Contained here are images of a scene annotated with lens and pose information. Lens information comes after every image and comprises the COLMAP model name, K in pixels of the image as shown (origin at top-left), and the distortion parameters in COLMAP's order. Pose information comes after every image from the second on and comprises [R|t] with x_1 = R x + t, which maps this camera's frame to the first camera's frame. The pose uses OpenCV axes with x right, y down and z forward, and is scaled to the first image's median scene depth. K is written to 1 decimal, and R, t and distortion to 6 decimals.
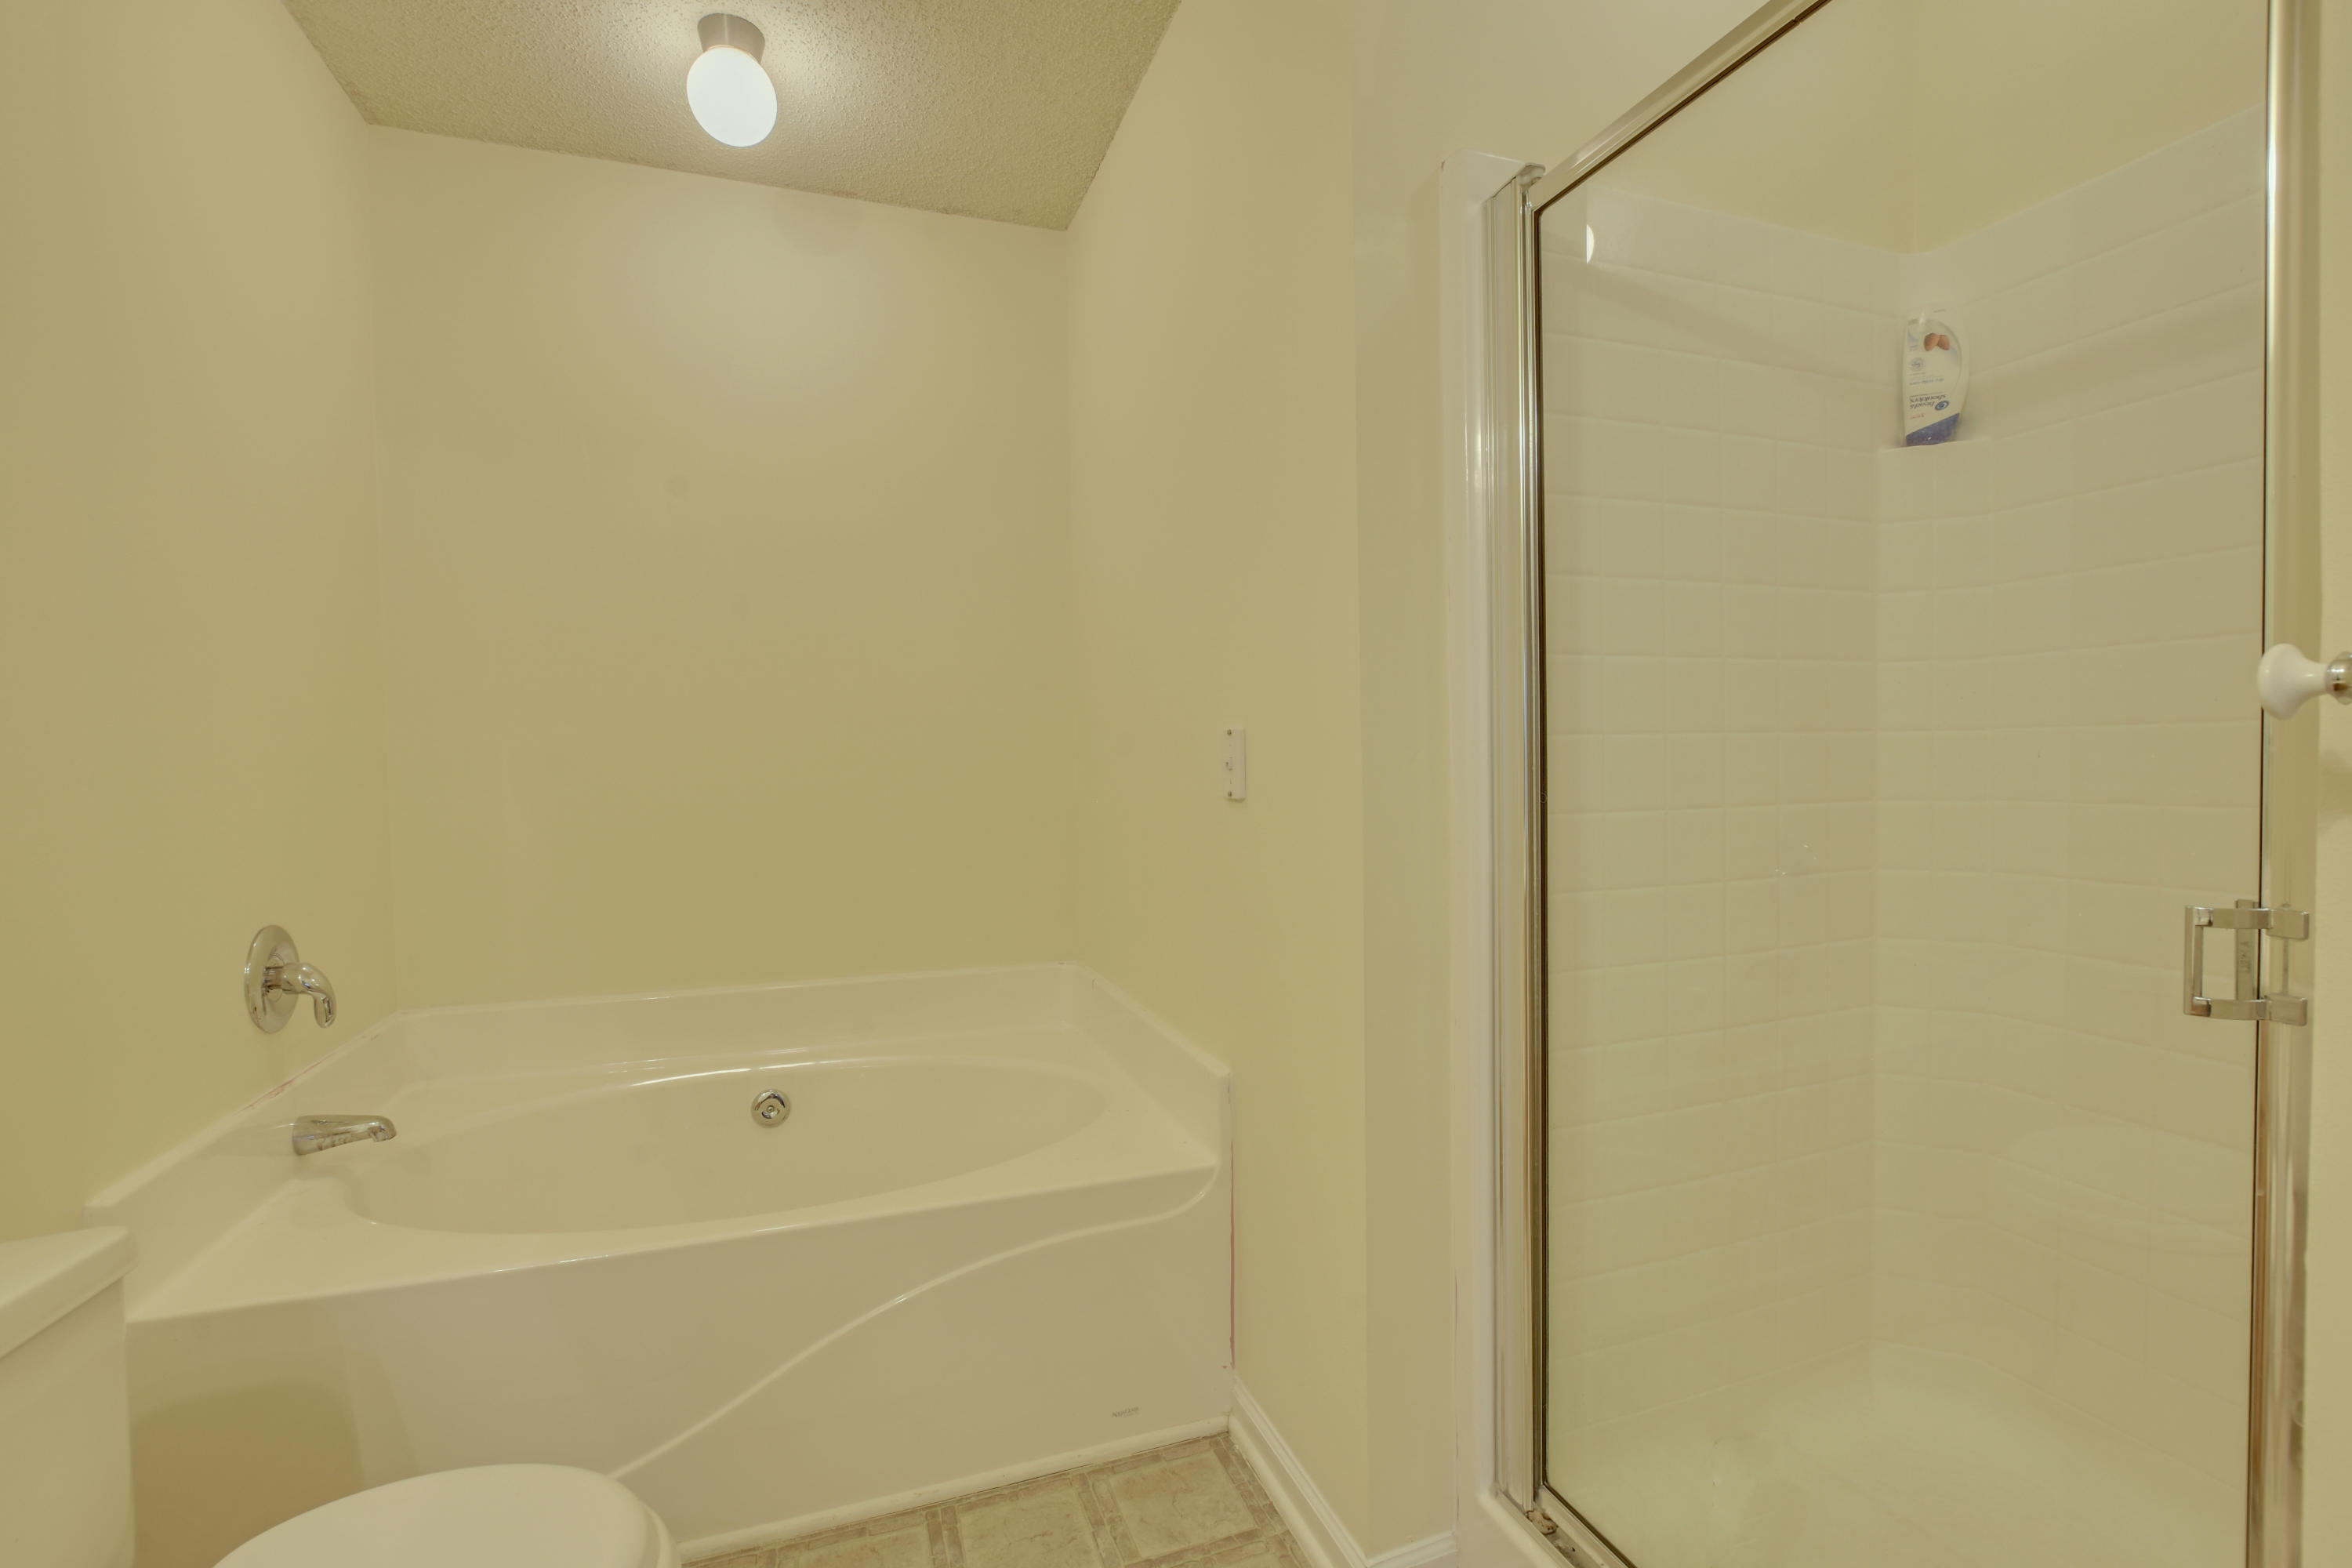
lens RADIAL K [[1044.1, 0, 1168.8], [0, 1044.1, 794.5], [0, 0, 1]] dist [-0.009047, 0.000512]
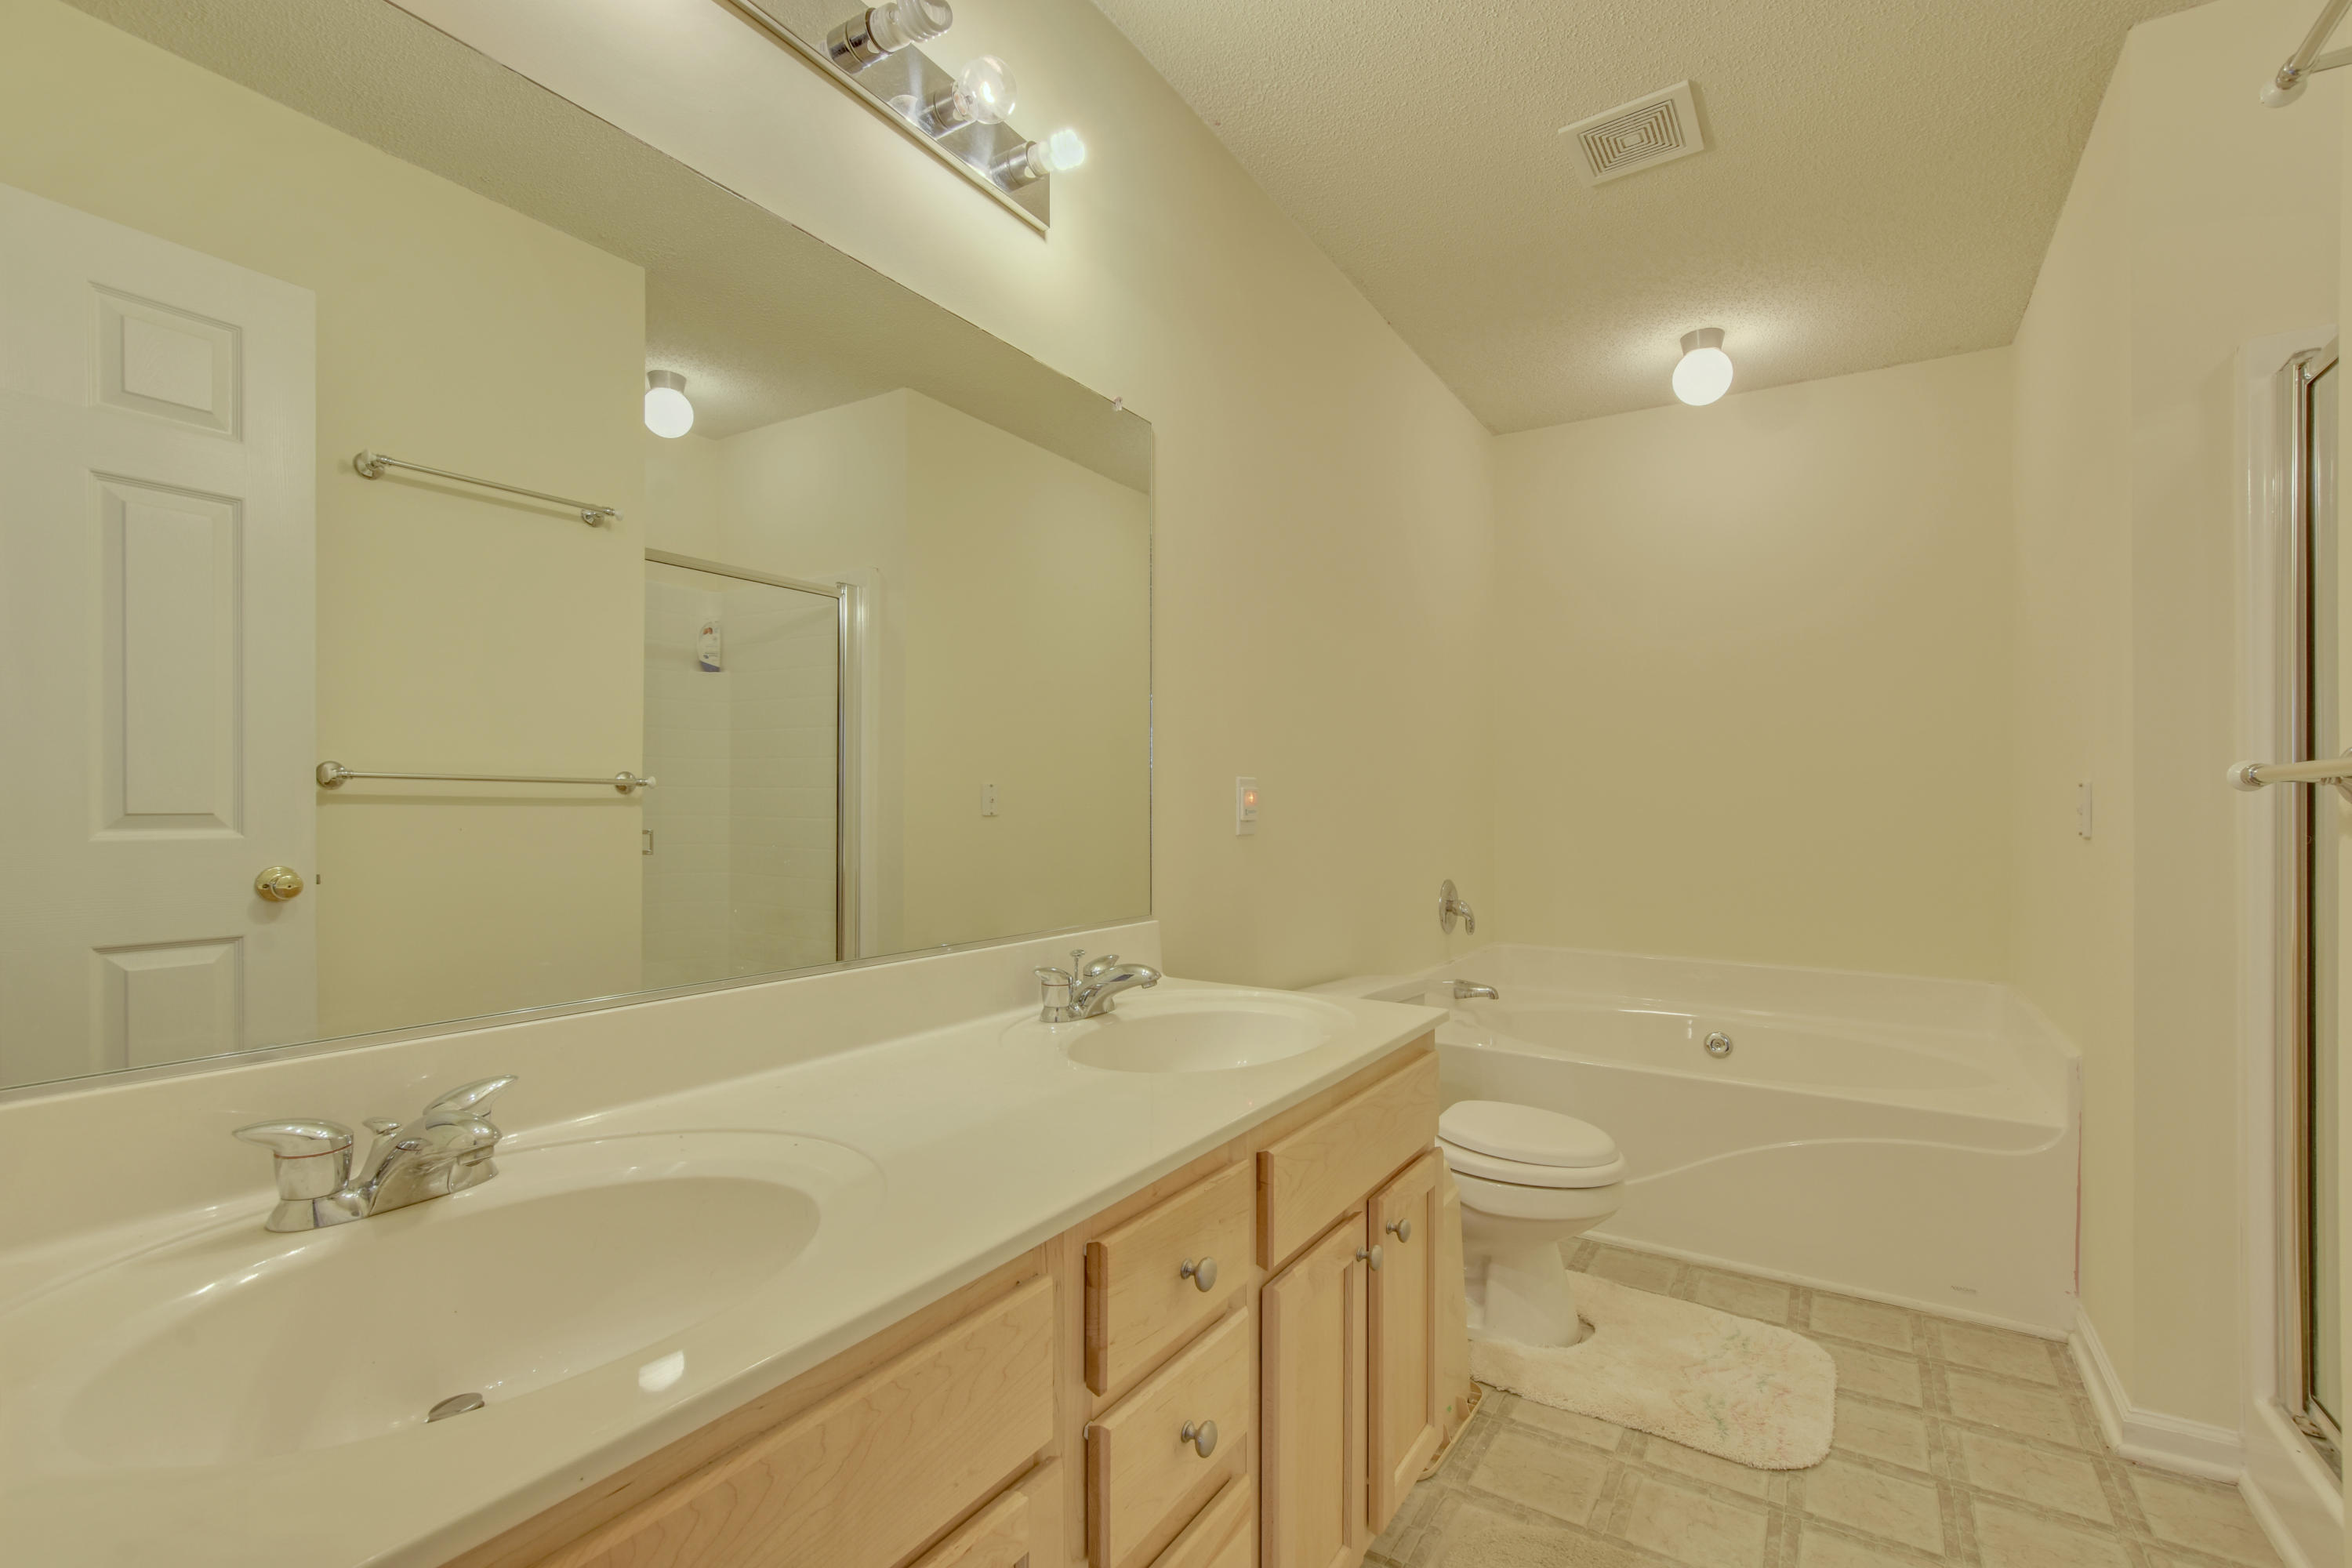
lens RADIAL K [[1044.1, 0, 1168.8], [0, 1044.1, 794.5], [0, 0, 1]] dist [-0.009047, 0.000512]
pose [[0.618338, 0.011762, -0.785824, 0.361539], [-0.041361, 0.998989, -0.017593, 0.020990], [0.784823, 0.043381, 0.618200, -0.647437]]
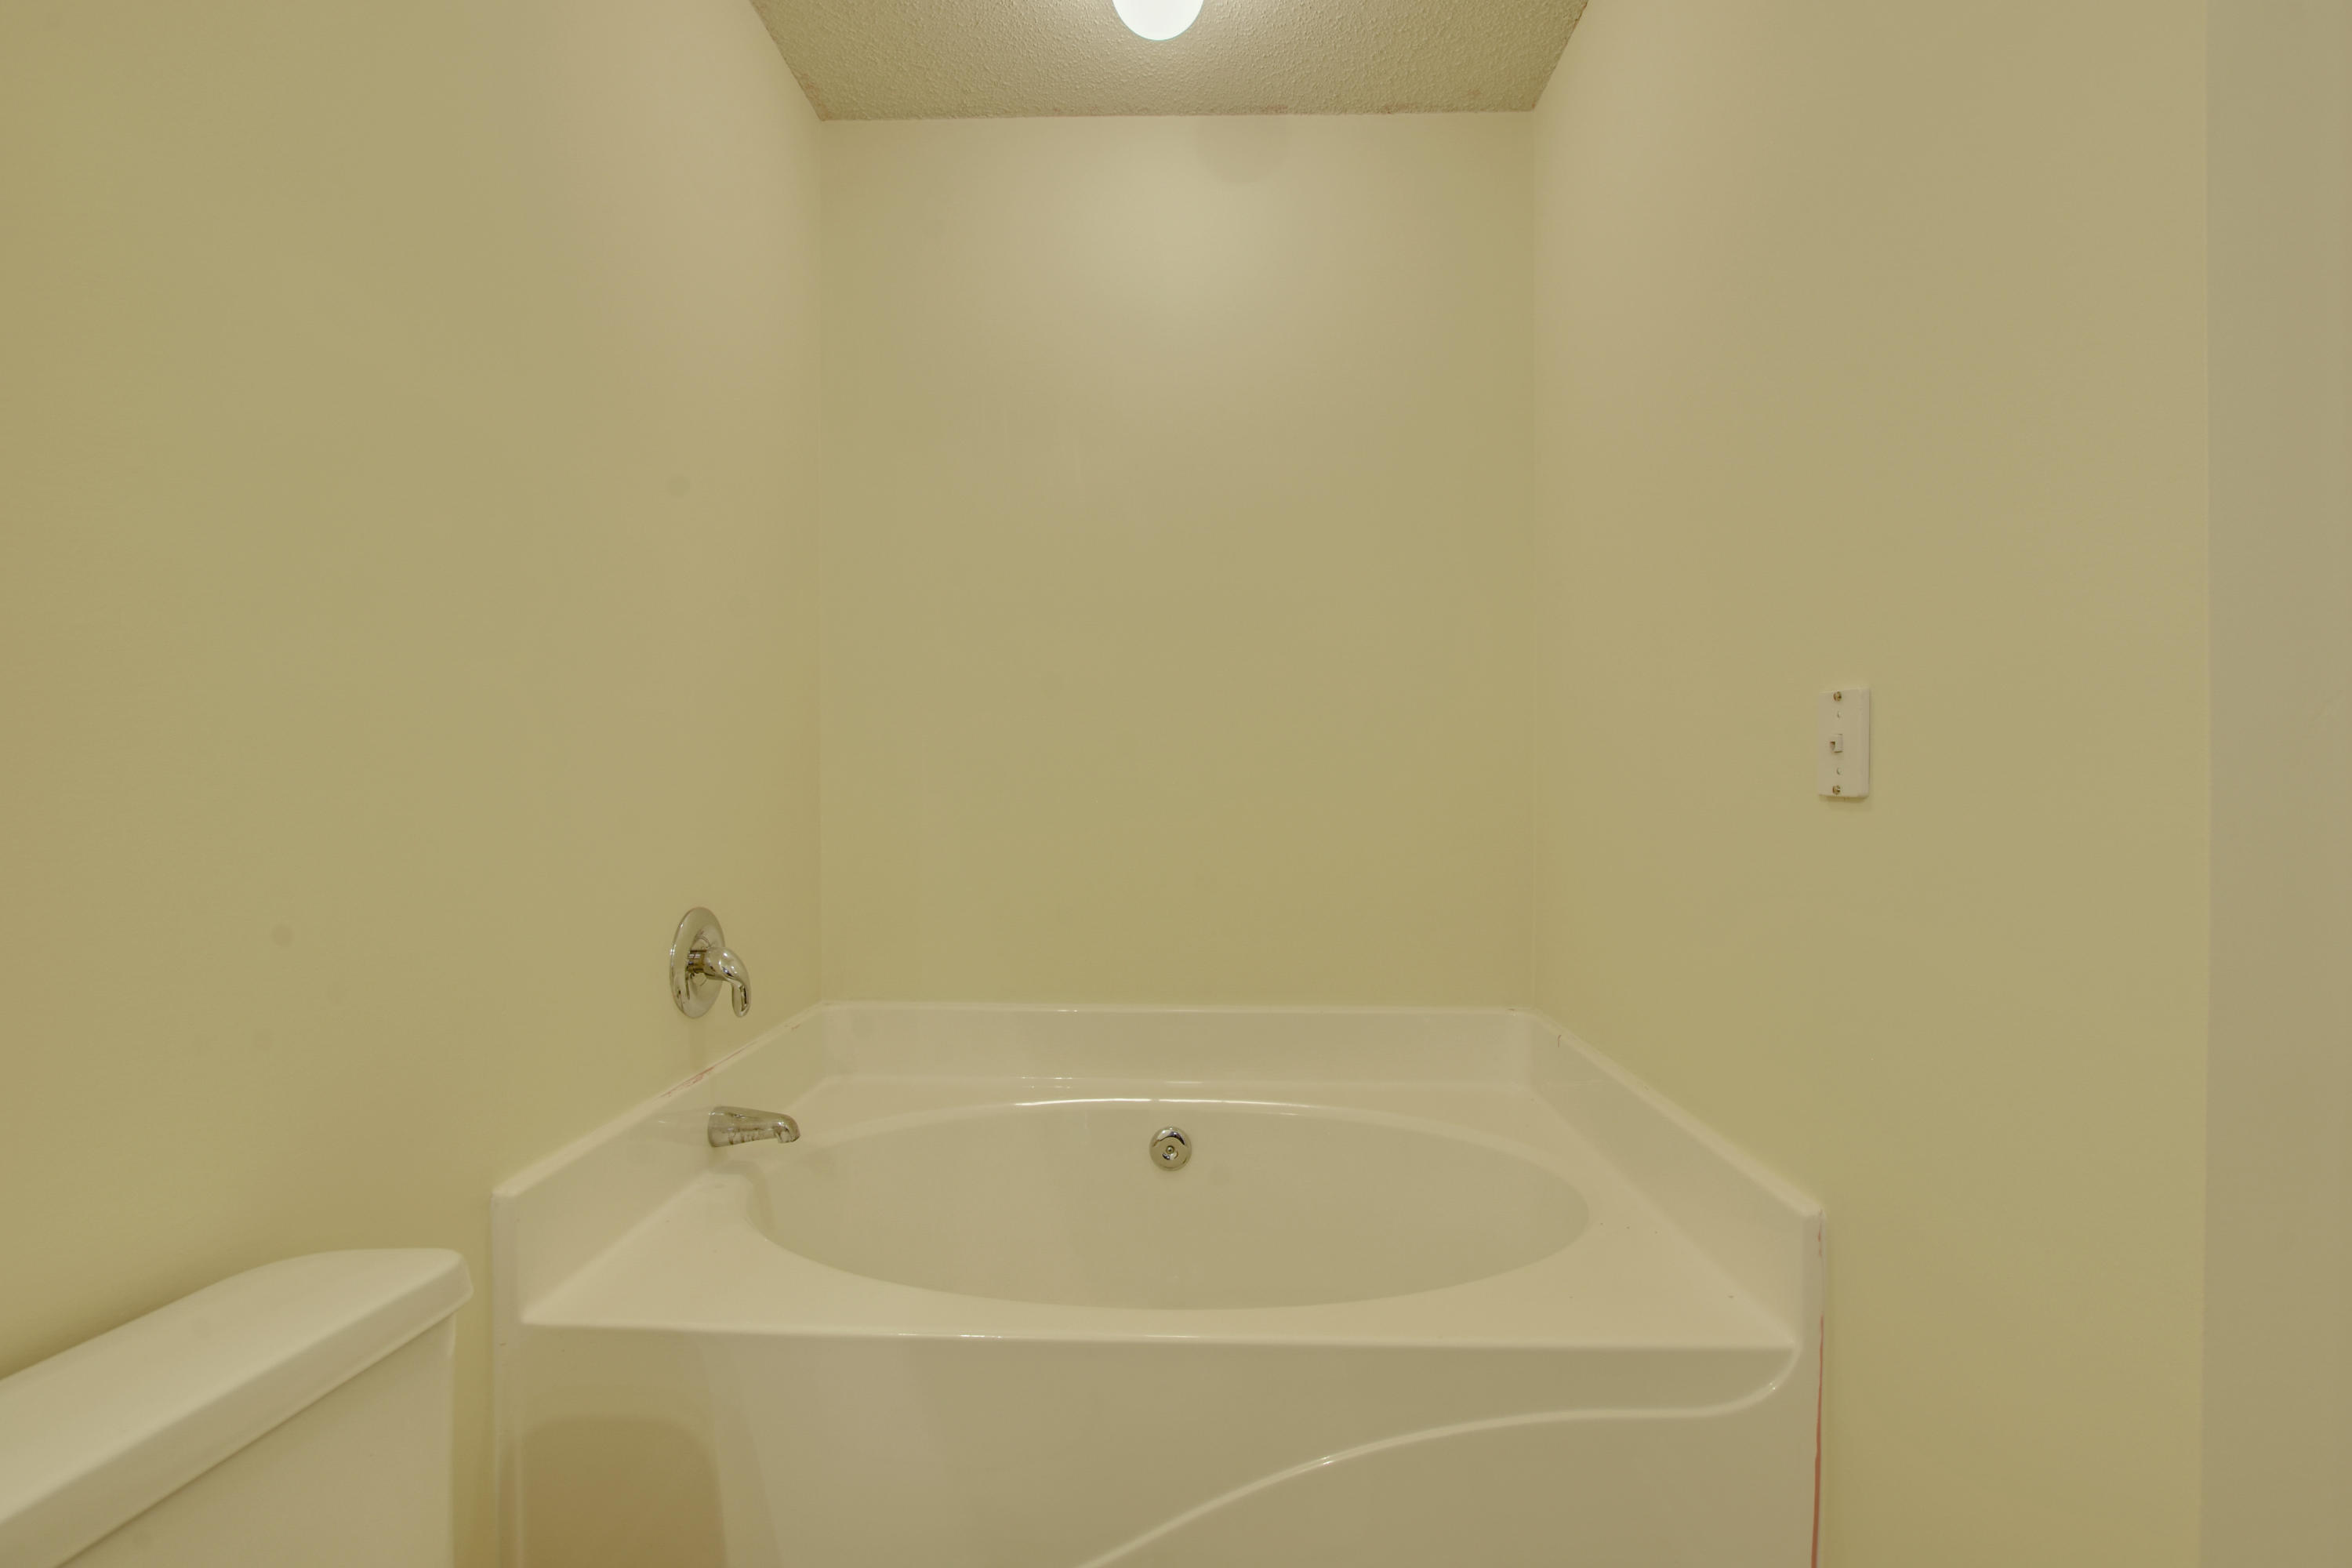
lens RADIAL K [[1044.1, 0, 1168.8], [0, 1044.1, 794.5], [0, 0, 1]] dist [-0.009047, 0.000512]
pose [[0.931948, 0.017725, -0.362158, -0.095364], [-0.024741, 0.999585, -0.014743, 0.022571], [0.361746, 0.022700, 0.932000, 0.235872]]
